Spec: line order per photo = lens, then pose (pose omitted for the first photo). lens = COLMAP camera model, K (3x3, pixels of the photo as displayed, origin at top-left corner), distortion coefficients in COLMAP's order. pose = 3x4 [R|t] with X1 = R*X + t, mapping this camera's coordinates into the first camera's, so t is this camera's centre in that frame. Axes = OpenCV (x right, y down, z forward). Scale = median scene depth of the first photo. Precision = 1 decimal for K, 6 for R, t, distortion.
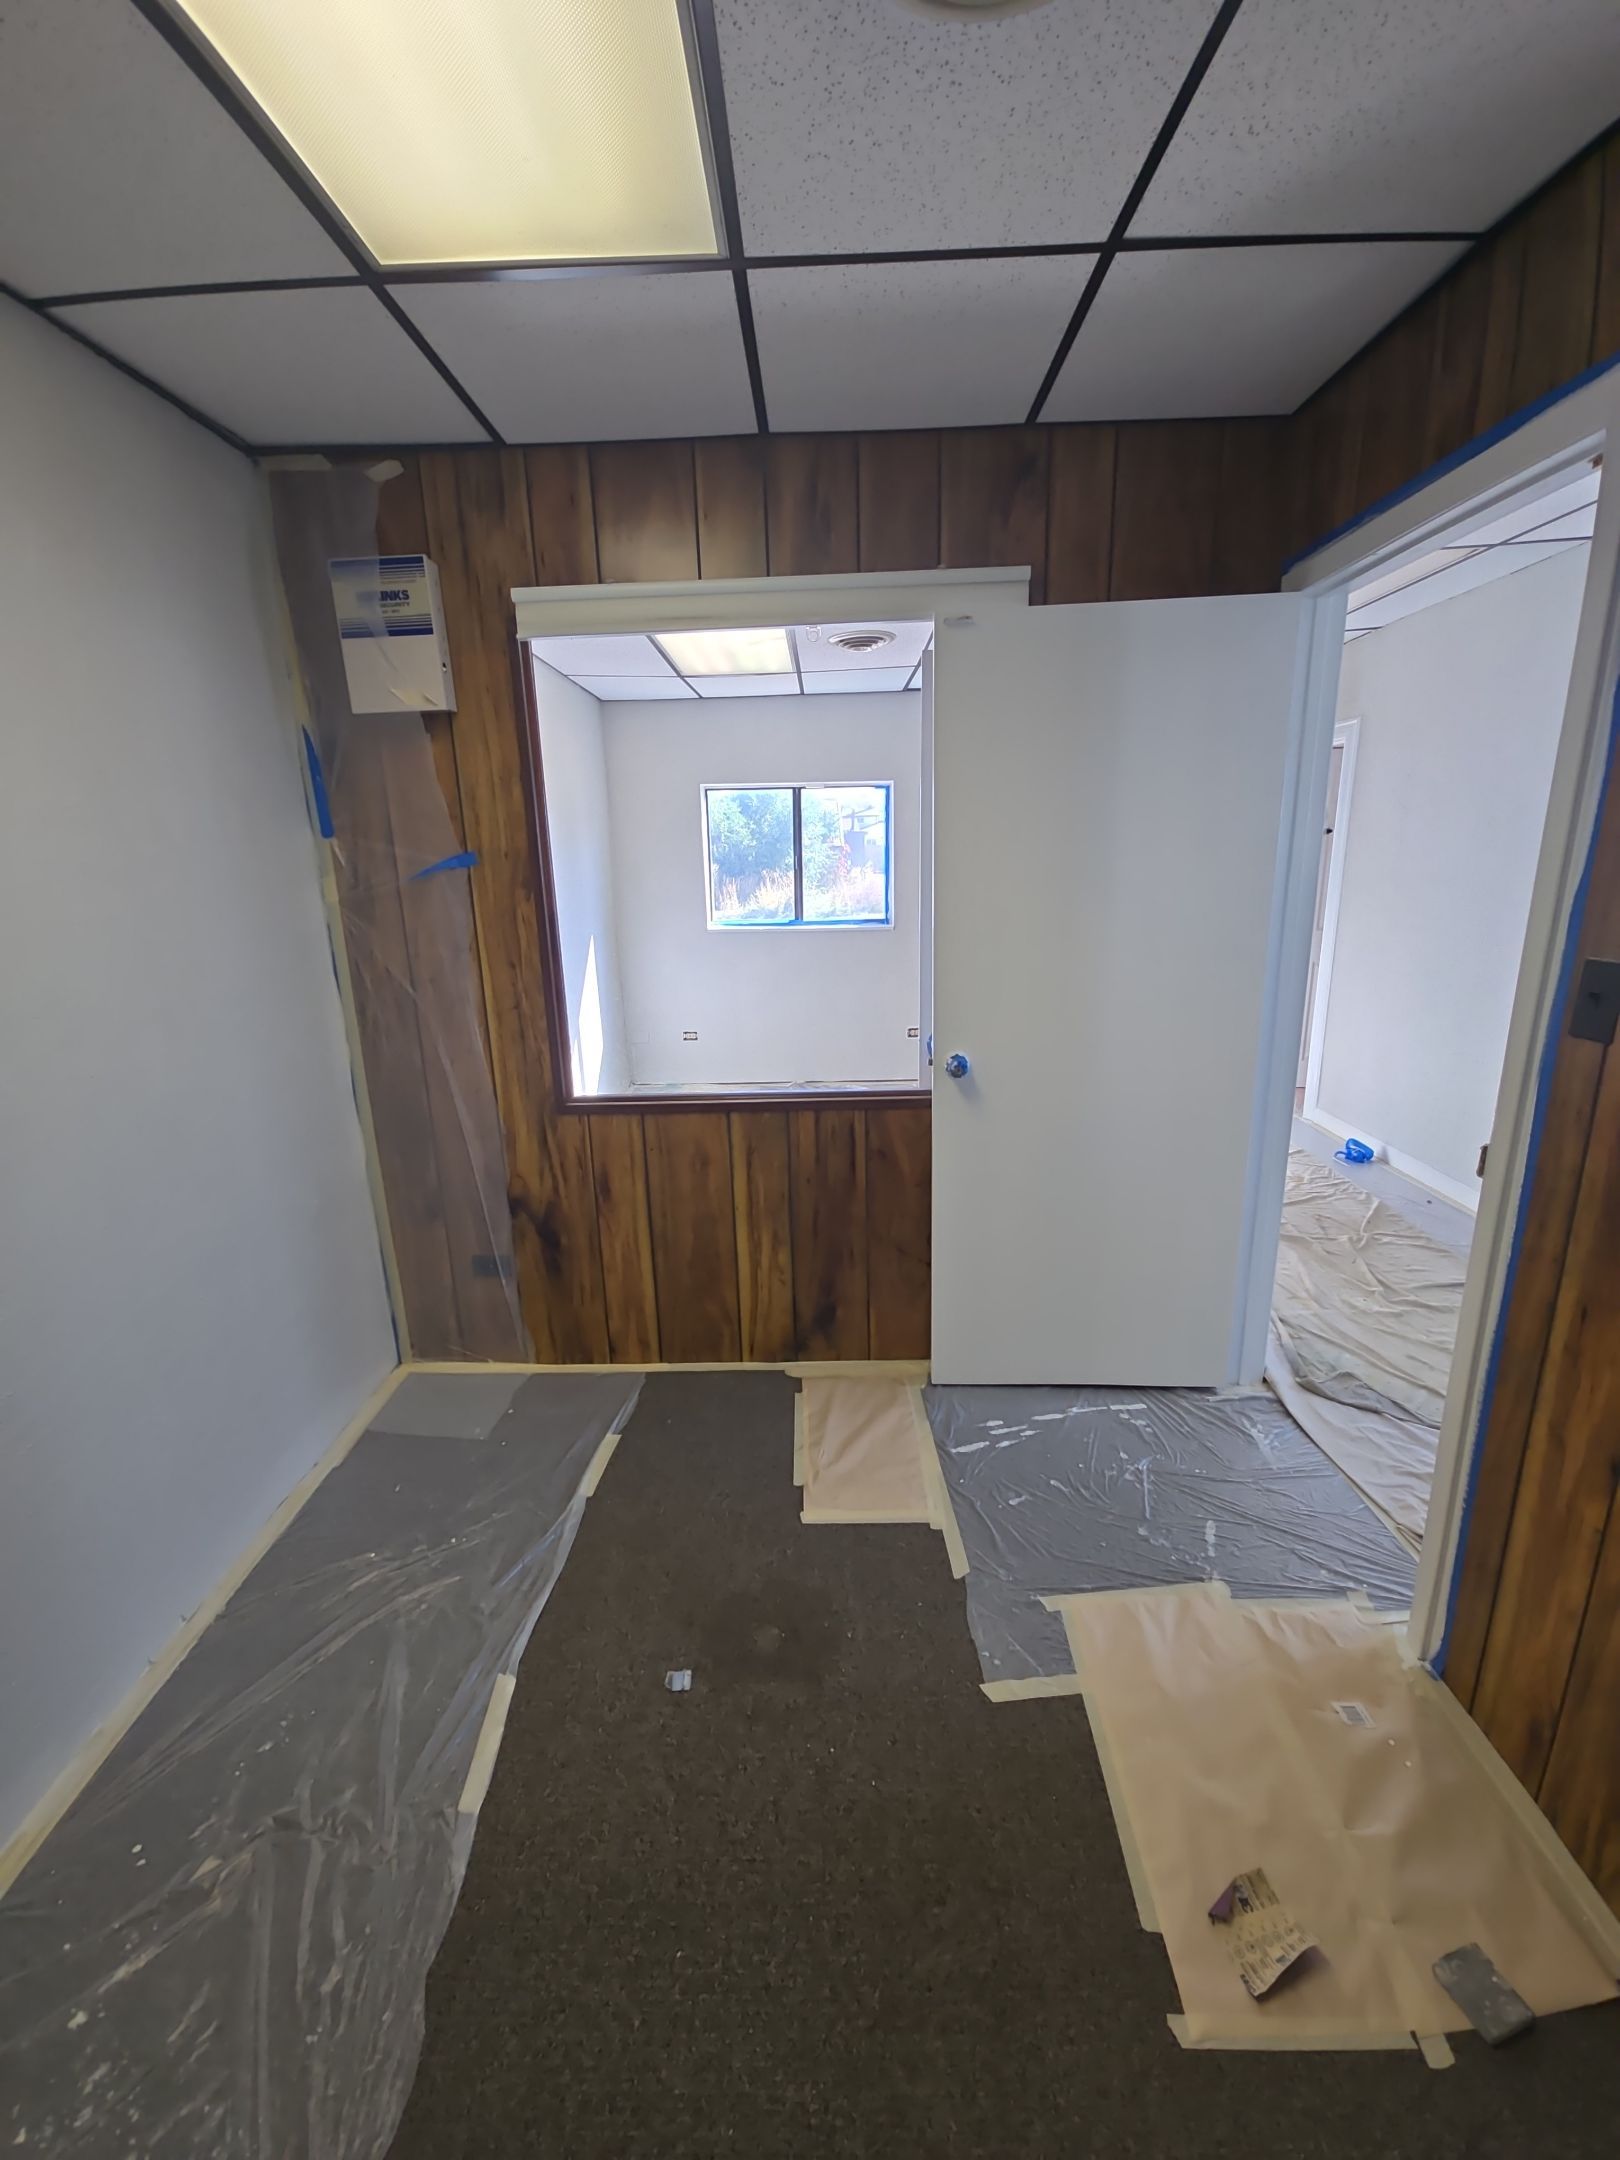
lens RADIAL K [[879.9, 0, 813.2], [0, 879.9, 1075.7], [0, 0, 1]] dist [-0.003554, -0.001805]
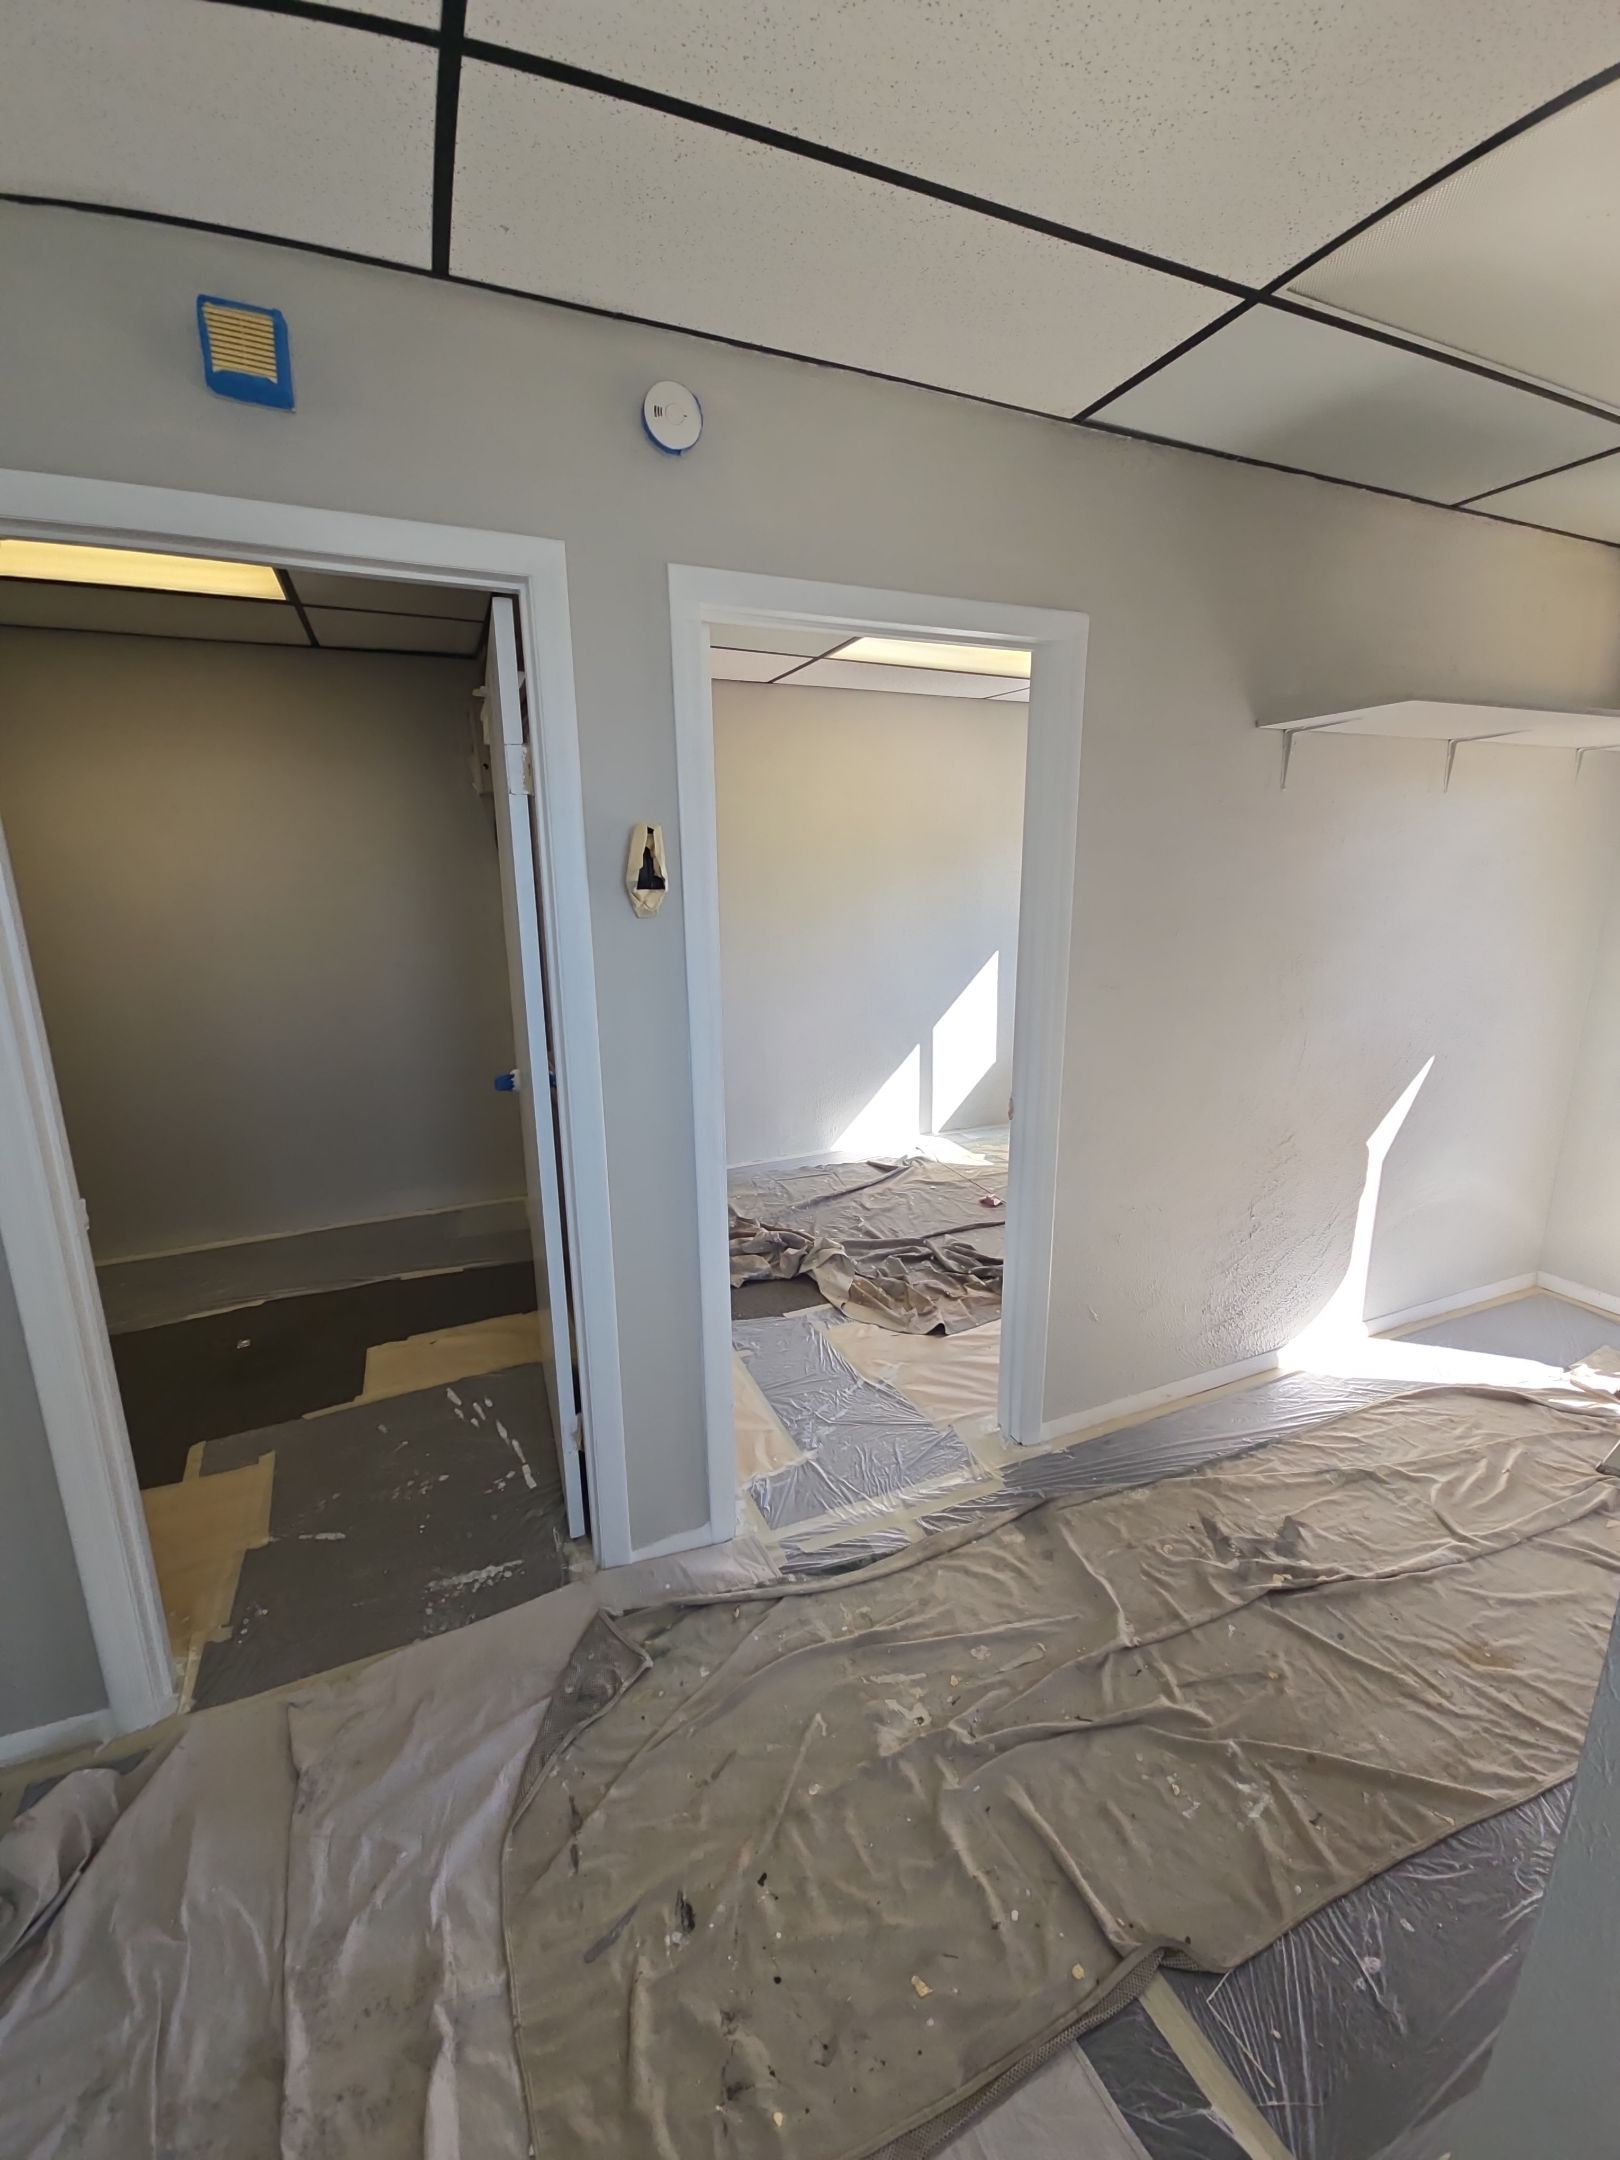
lens RADIAL K [[879.9, 0, 806.0], [0, 879.9, 1073.2], [0, 0, 1]] dist [-0.003554, -0.001805]
pose [[0.399760, 0.210616, -0.892094, 1.836415], [-0.219213, 0.966969, 0.130061, -0.345958], [0.890021, 0.143565, 0.432726, 1.185813]]
